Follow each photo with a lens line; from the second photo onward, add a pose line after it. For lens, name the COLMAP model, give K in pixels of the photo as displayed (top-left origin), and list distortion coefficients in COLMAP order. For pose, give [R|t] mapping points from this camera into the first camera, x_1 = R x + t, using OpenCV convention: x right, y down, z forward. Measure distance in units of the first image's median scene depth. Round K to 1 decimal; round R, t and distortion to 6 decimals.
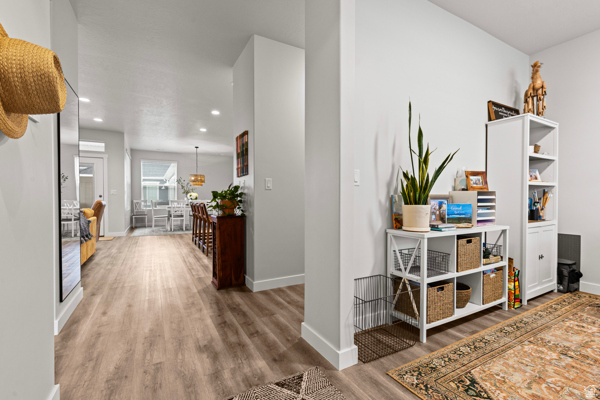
lens RADIAL K [[264.2, 0, 297.1], [0, 264.2, 198.3], [0, 0, 1]] dist [-0.000566, -0.000123]
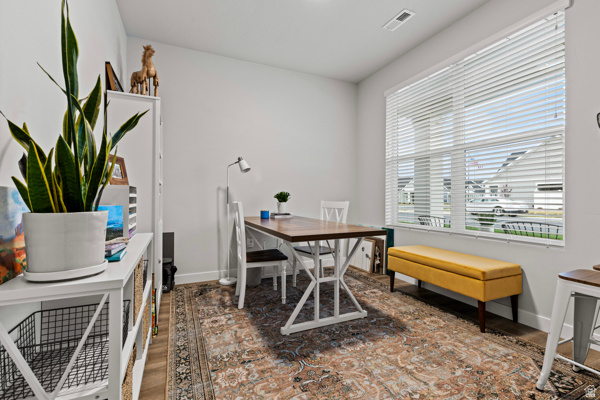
lens RADIAL K [[264.2, 0, 297.1], [0, 264.2, 198.3], [0, 0, 1]] dist [-0.000566, -0.000123]
pose [[0.068446, 0.000571, 0.997655, 0.063912], [-0.006275, 0.999980, -0.000142, 0.000633], [-0.997635, -0.006250, 0.068448, 0.606542]]
